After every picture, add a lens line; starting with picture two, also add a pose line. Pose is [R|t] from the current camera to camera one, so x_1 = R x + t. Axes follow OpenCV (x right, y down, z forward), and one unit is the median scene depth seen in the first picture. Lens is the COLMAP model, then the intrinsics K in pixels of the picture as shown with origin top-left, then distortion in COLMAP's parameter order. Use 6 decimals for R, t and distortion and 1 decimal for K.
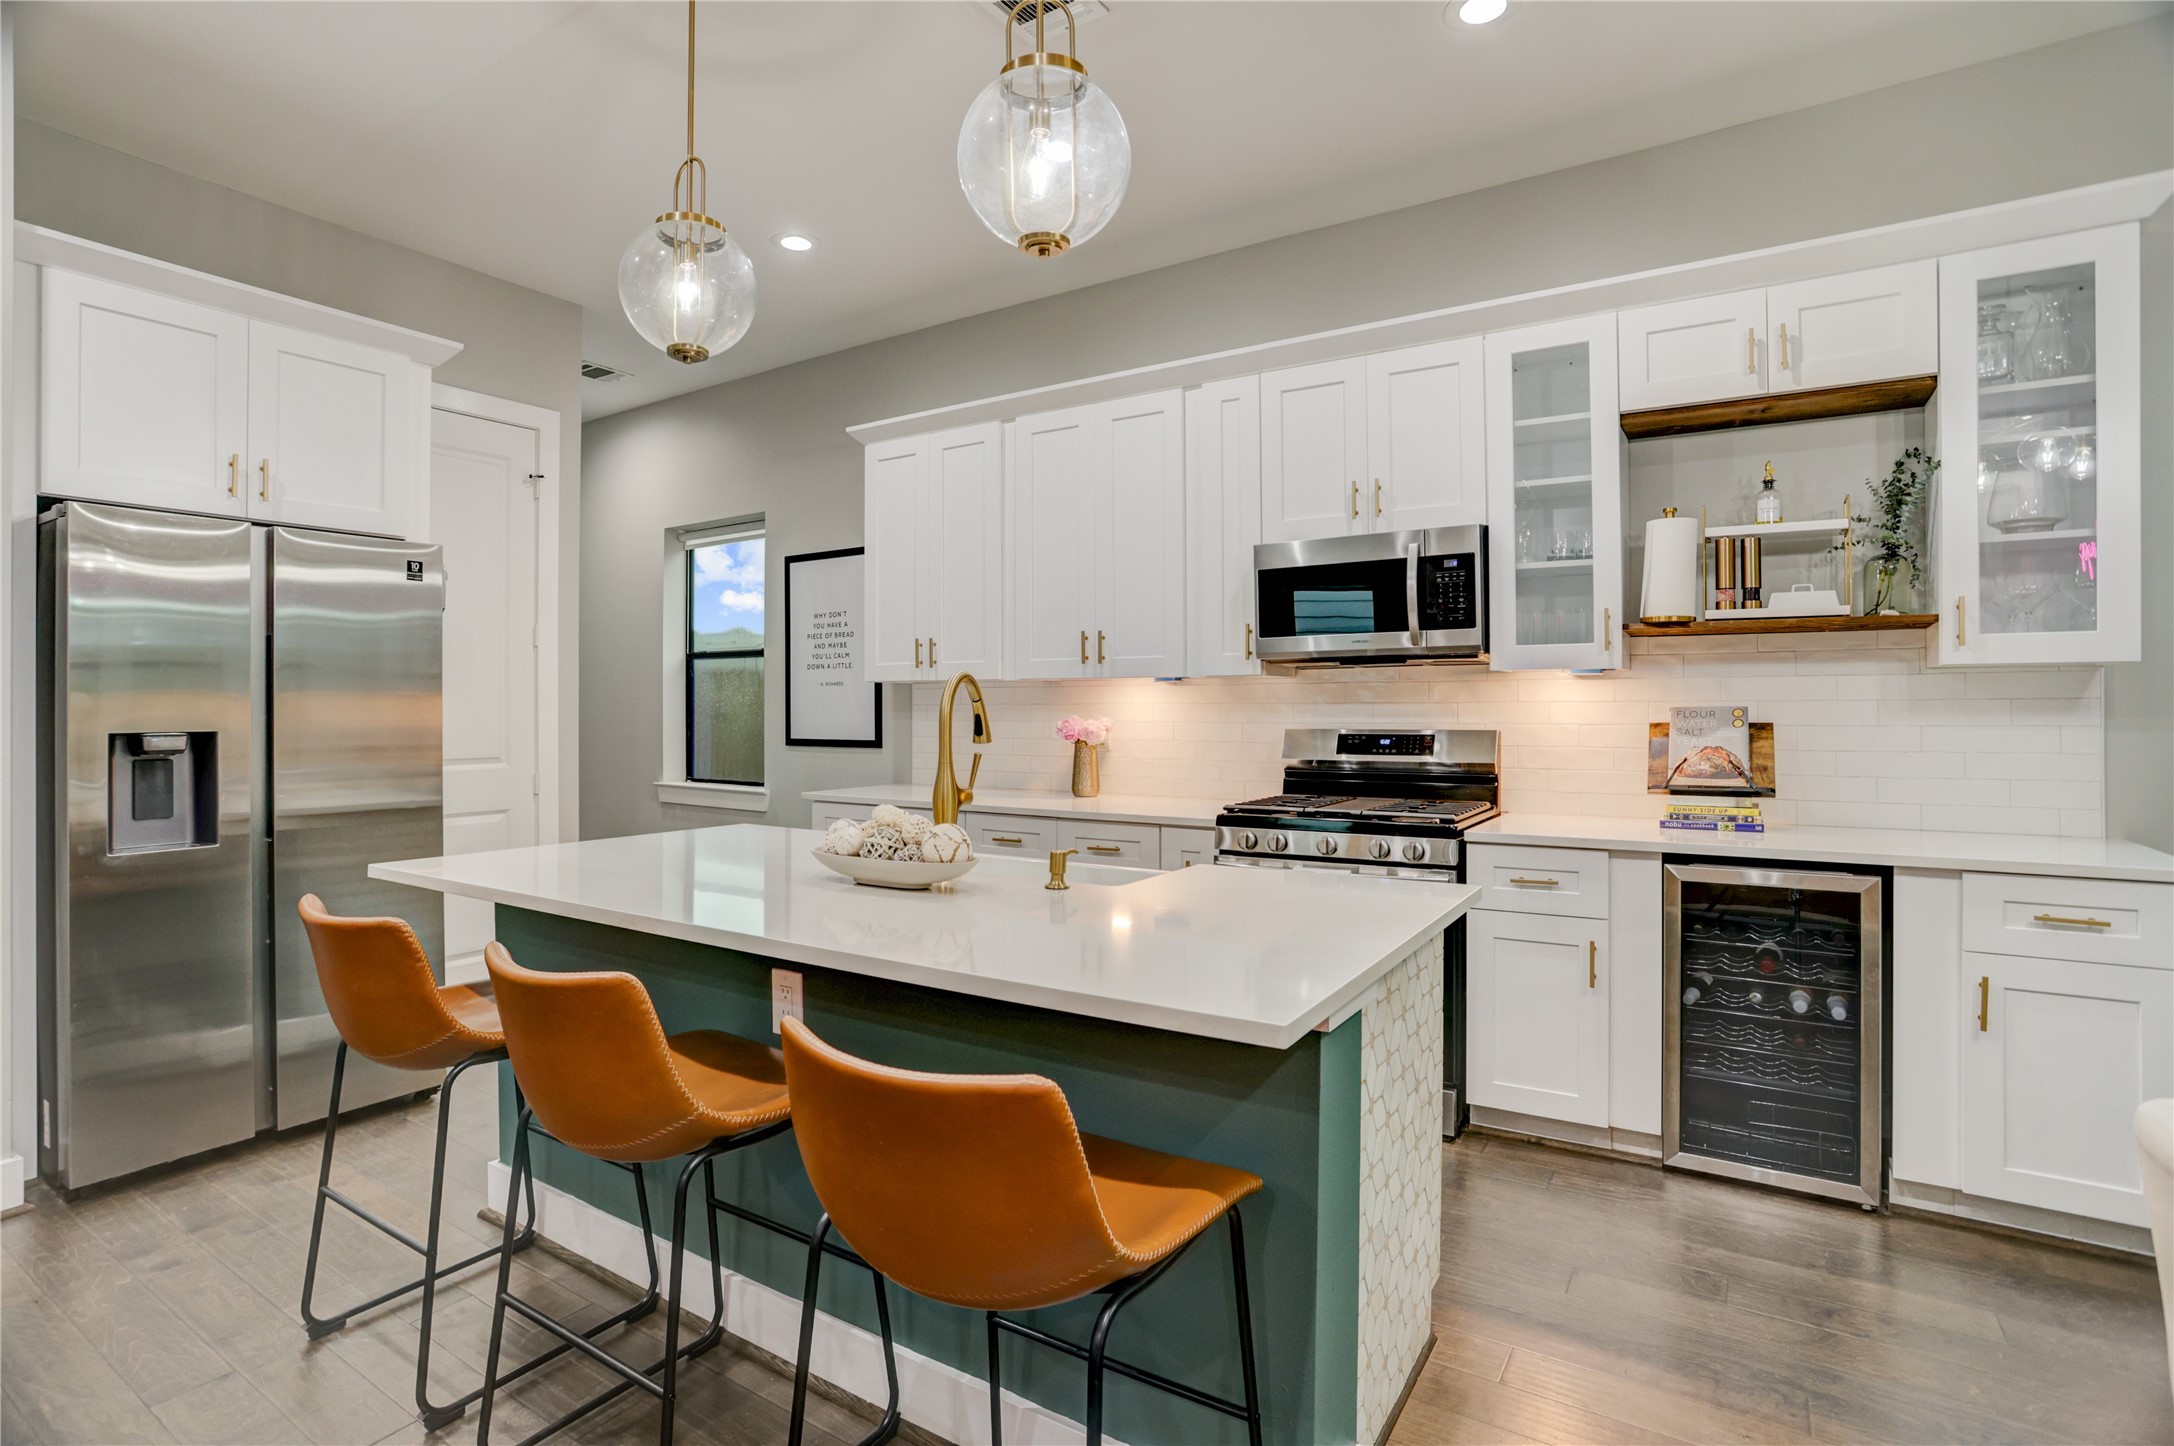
lens RADIAL K [[1095.2, 0, 1121.2], [0, 1095.2, 689.5], [0, 0, 1]] dist [-0.001686, 0.000649]
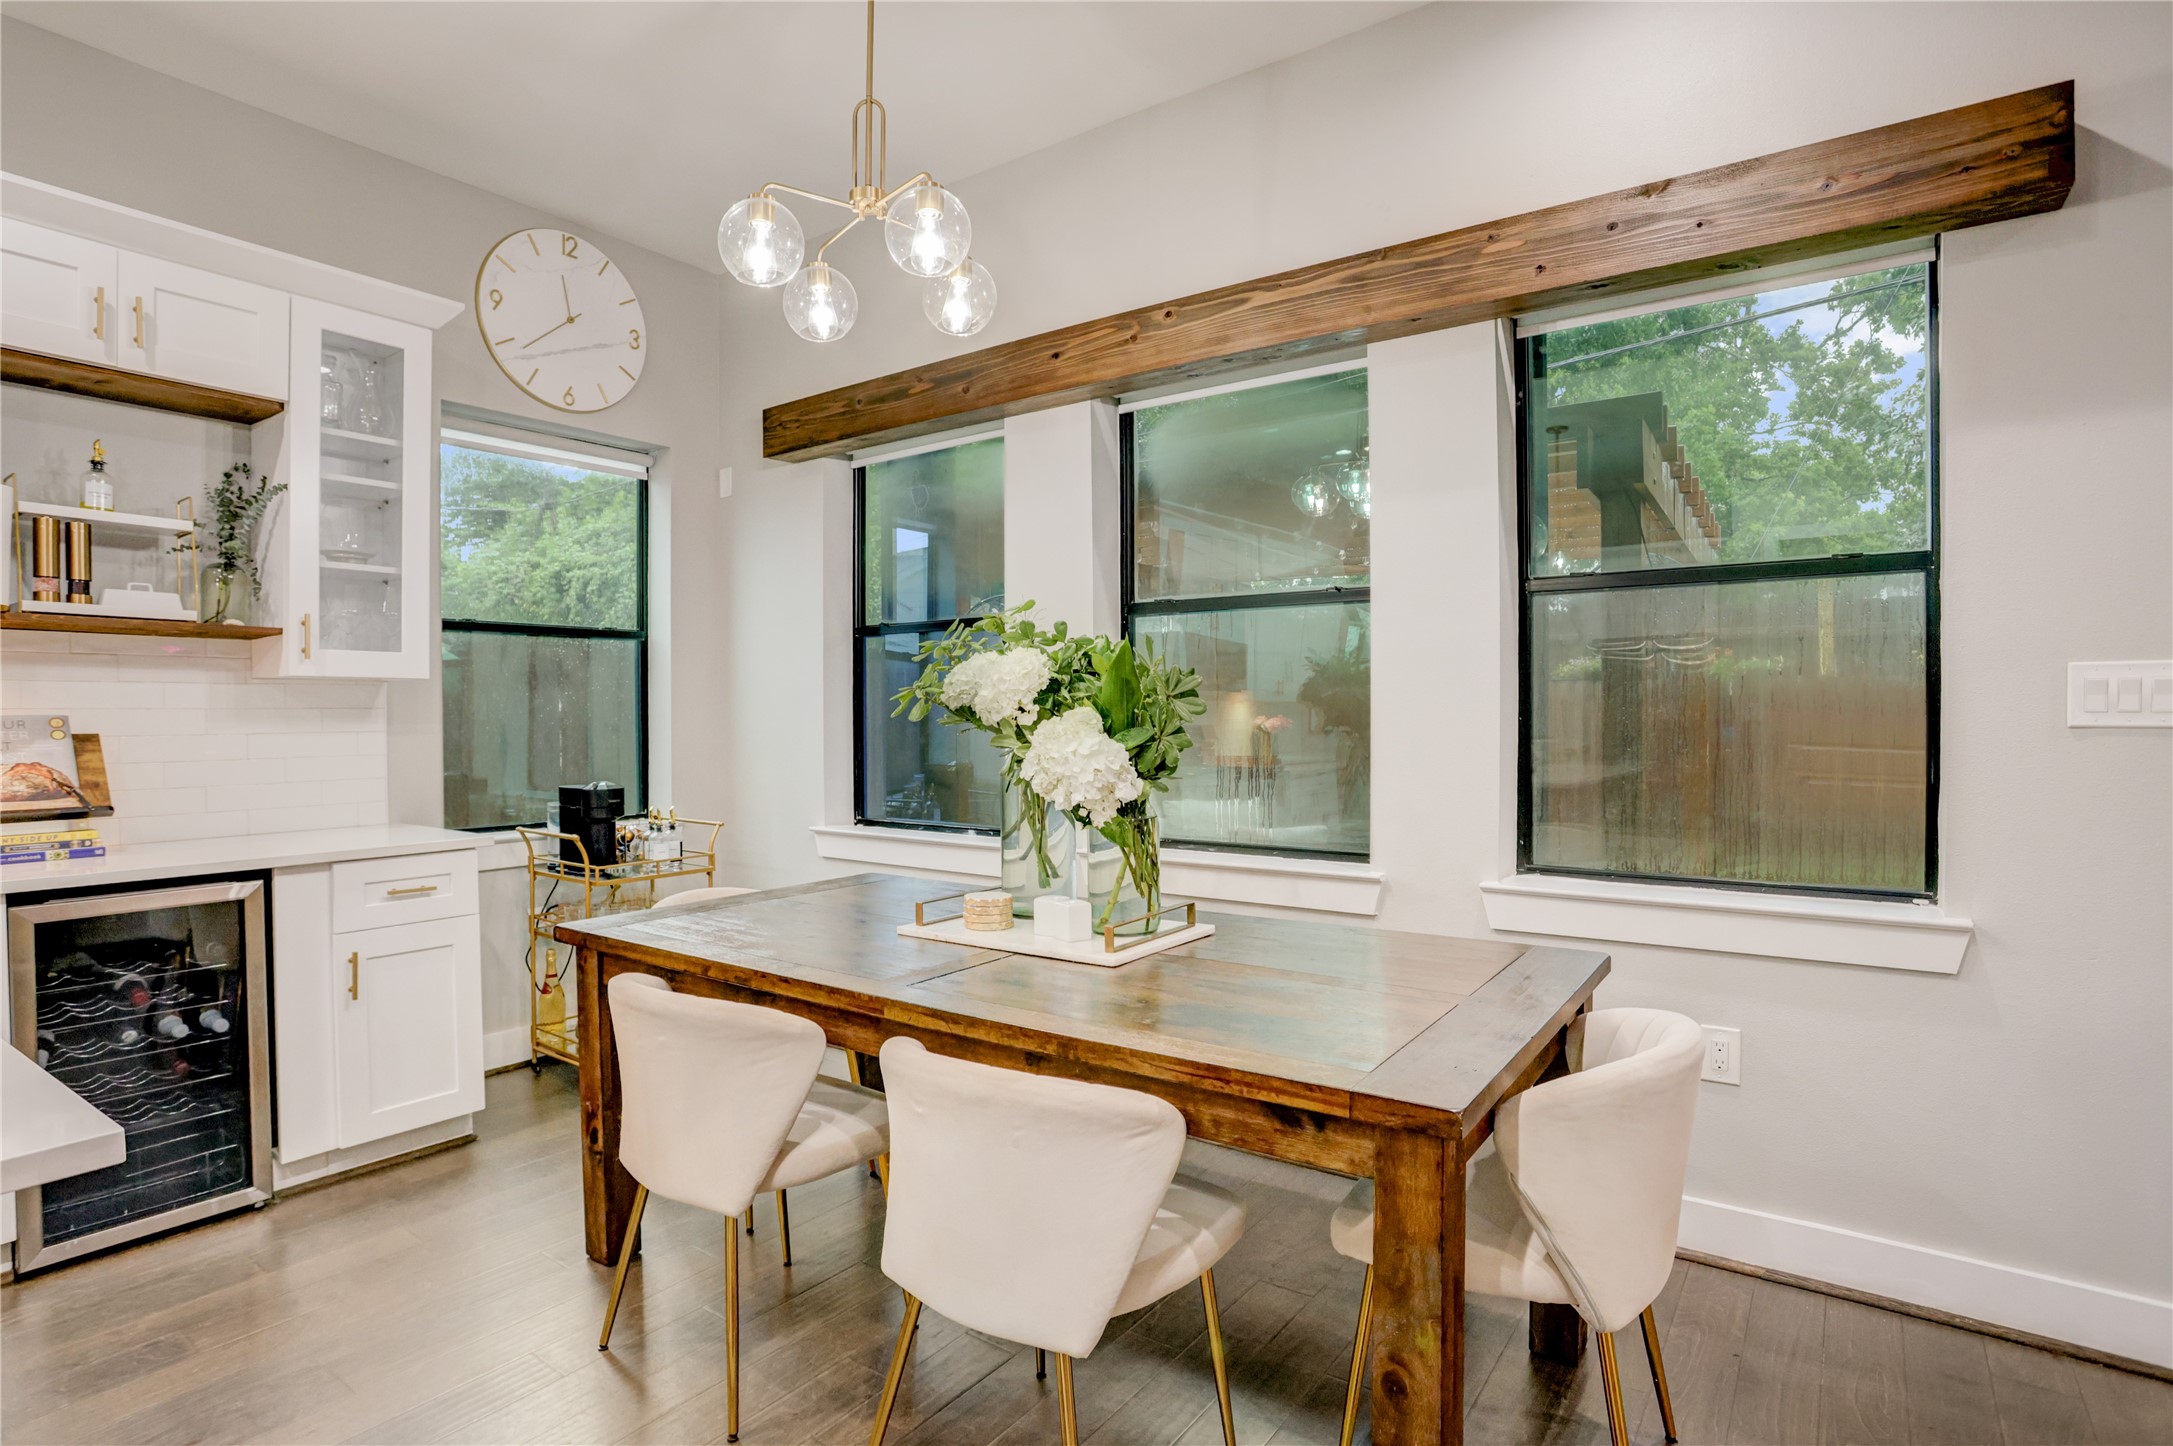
lens RADIAL K [[1079.0, 0, 1082.5], [0, 1079.0, 707.6], [0, 0, 1]] dist [-0.000445, 0.000294]
pose [[0.091285, 0.006067, 0.995806, -0.216615], [-0.011339, 0.999923, -0.005053, 0.004864], [-0.995760, -0.010830, 0.091347, 0.124626]]
